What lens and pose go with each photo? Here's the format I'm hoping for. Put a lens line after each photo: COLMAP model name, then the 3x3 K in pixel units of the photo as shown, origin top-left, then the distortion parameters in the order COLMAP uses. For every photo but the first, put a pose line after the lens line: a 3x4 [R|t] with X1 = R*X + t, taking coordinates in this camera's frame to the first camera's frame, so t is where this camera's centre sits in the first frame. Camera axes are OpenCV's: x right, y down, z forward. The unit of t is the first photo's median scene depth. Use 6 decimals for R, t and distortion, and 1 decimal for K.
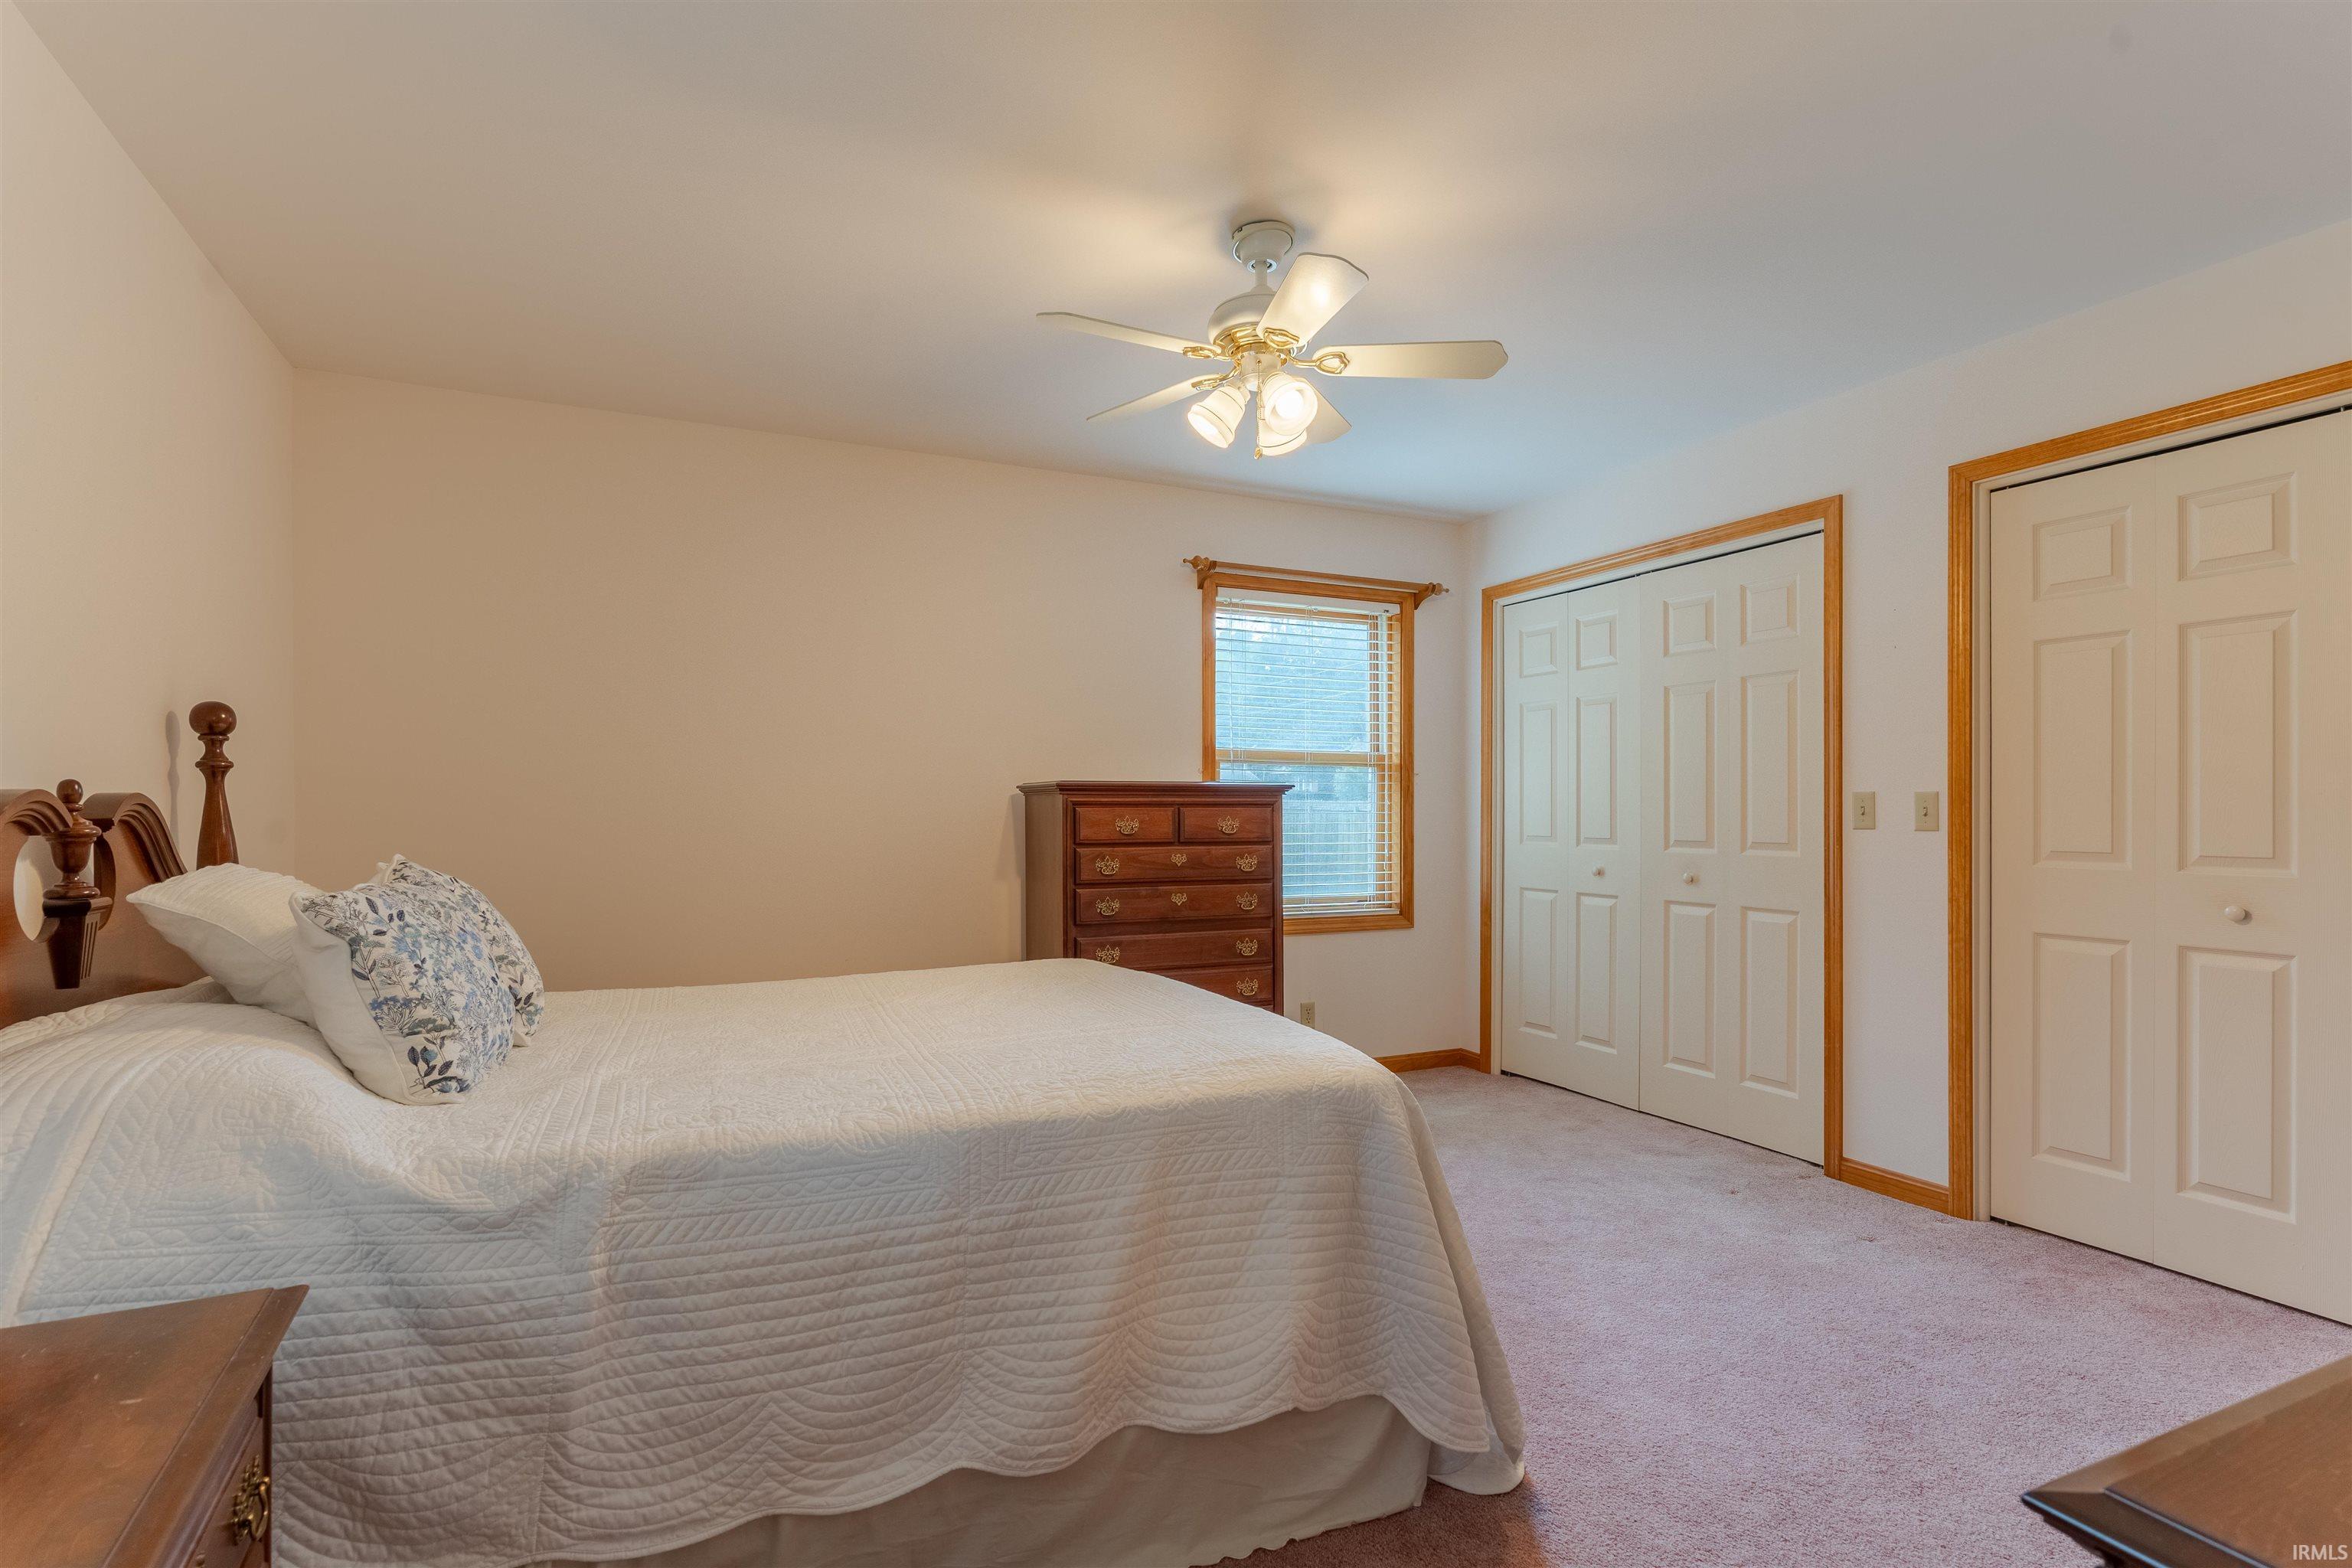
lens RADIAL K [[1136.8, 0, 1167.5], [0, 1136.8, 808.9], [0, 0, 1]] dist [0.000720, 0.000356]
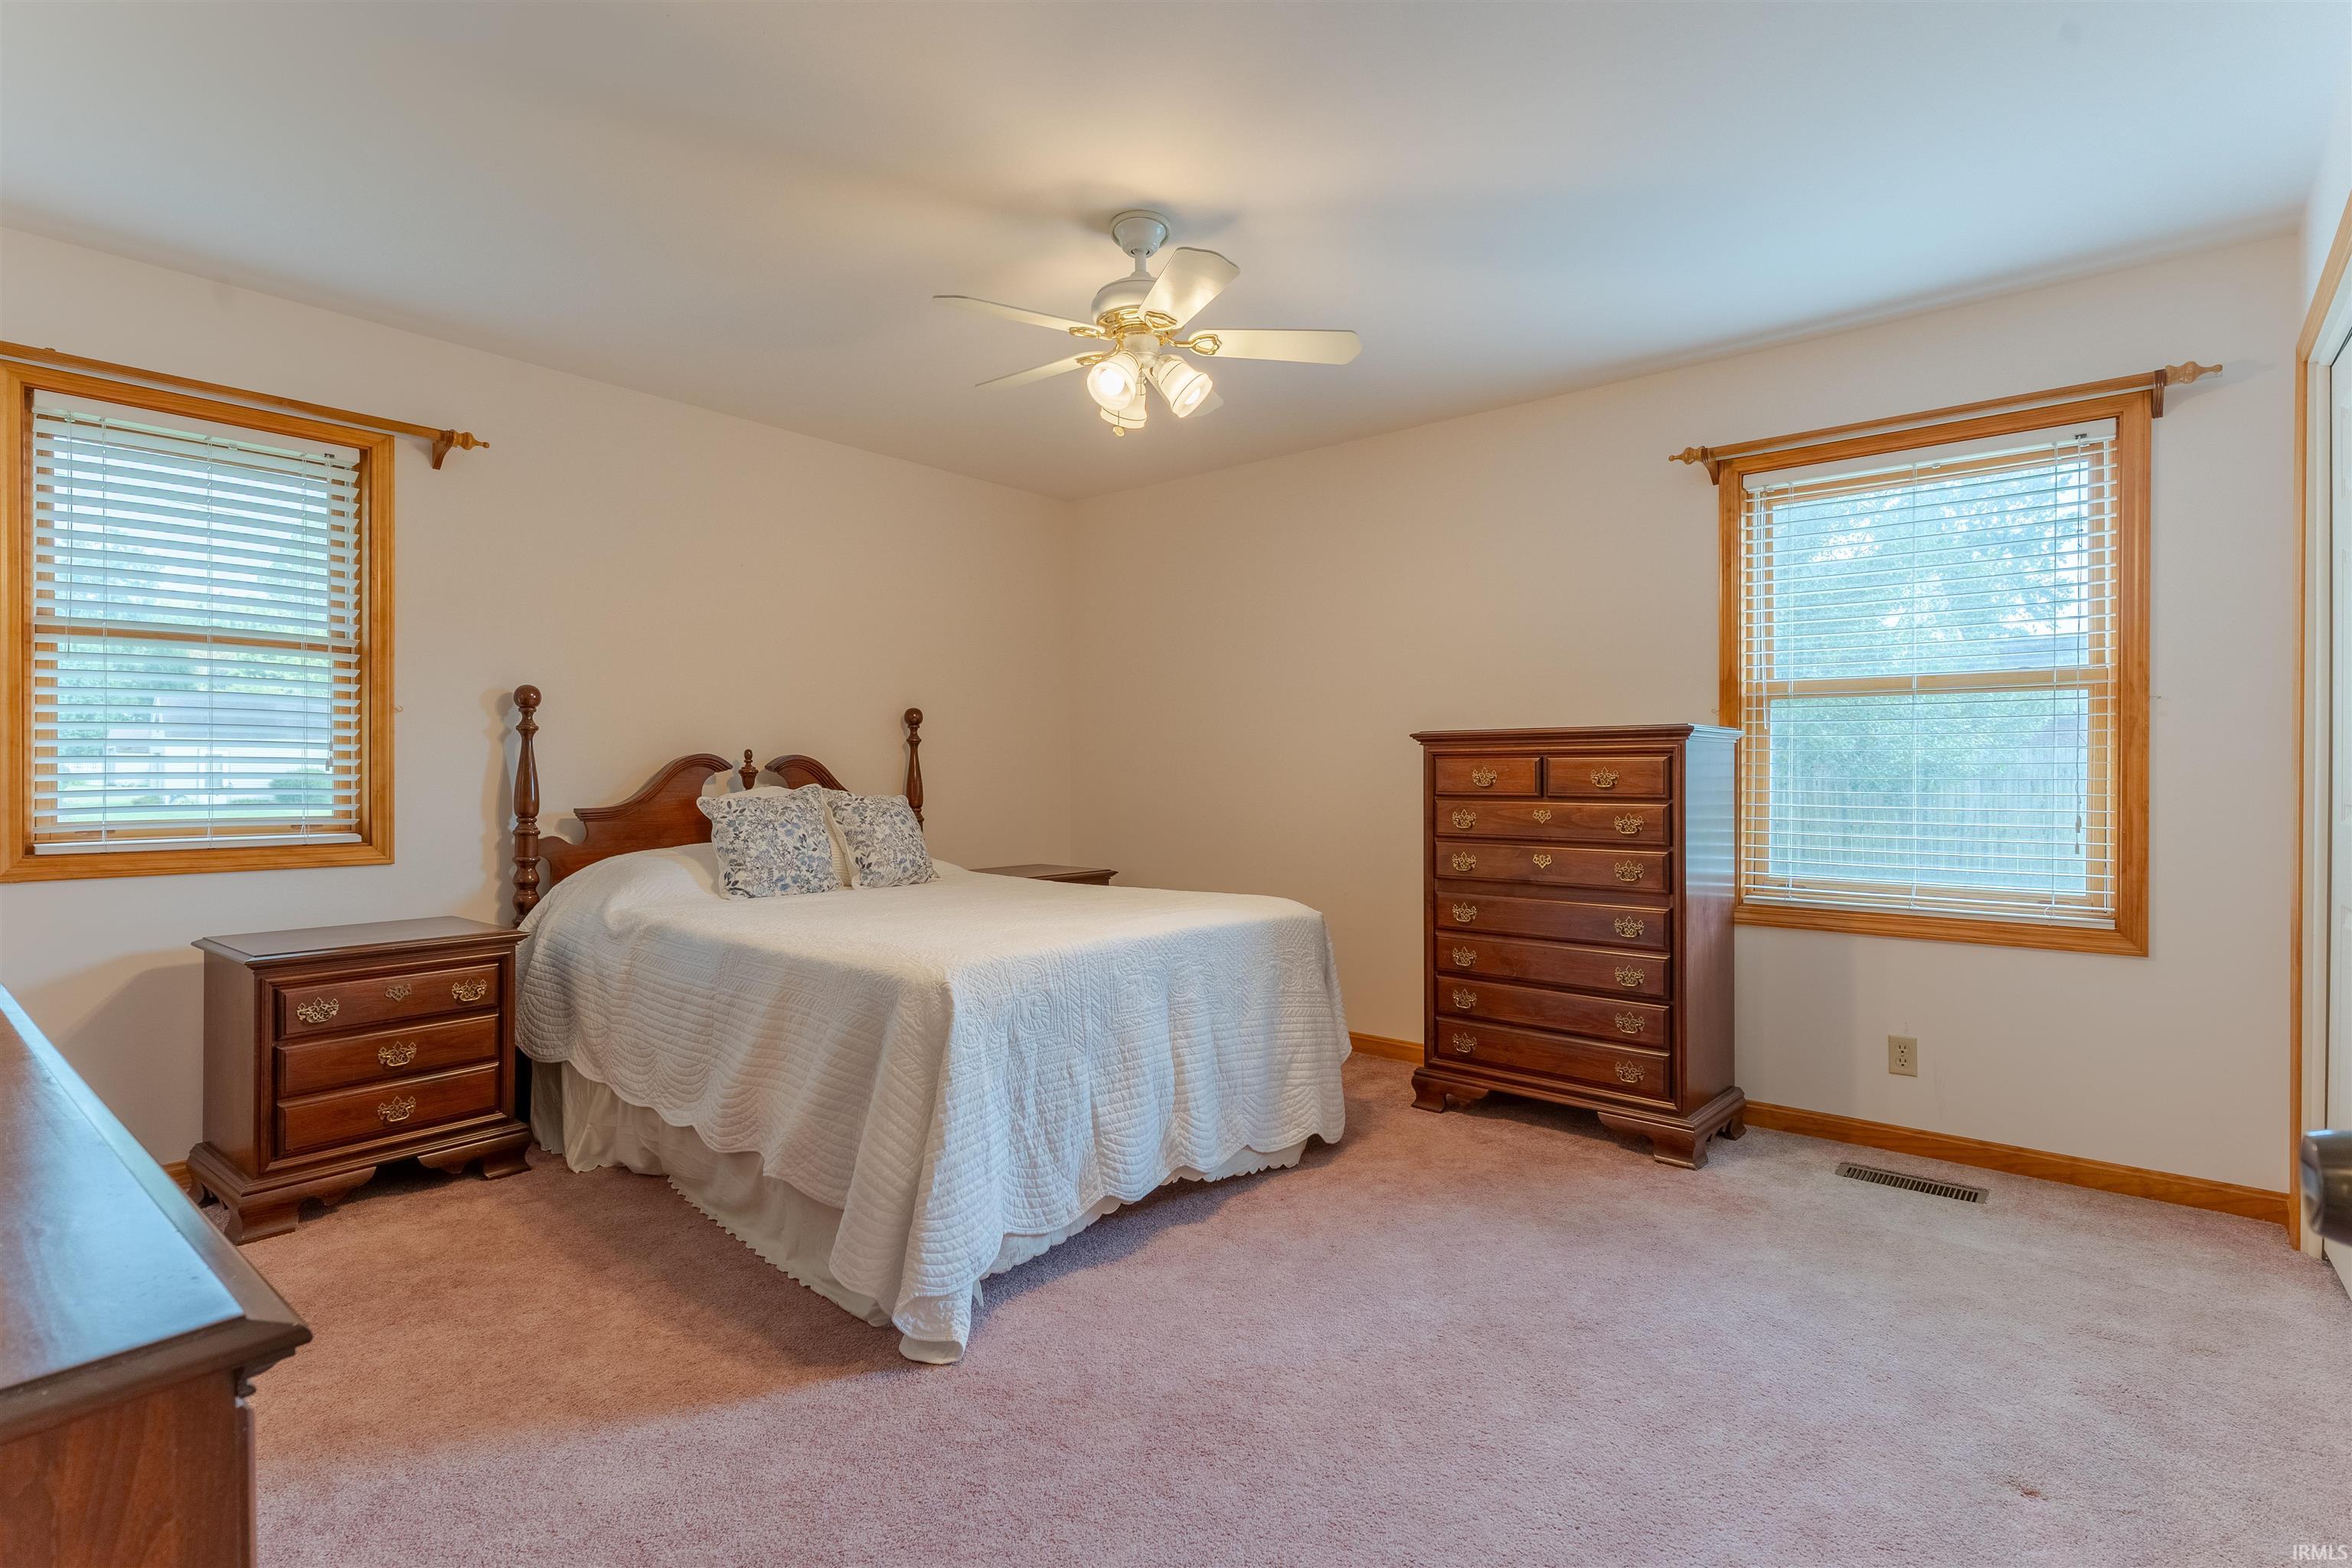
lens RADIAL K [[1126.0, 0, 1166.3], [0, 1126.0, 769.7], [0, 0, 1]] dist [0.003807, 0.000537]
pose [[0.415282, -0.002454, -0.909690, 0.681079], [0.000963, 0.999997, -0.002258, 0.009952], [0.909692, 0.000061, 0.415283, 0.368995]]
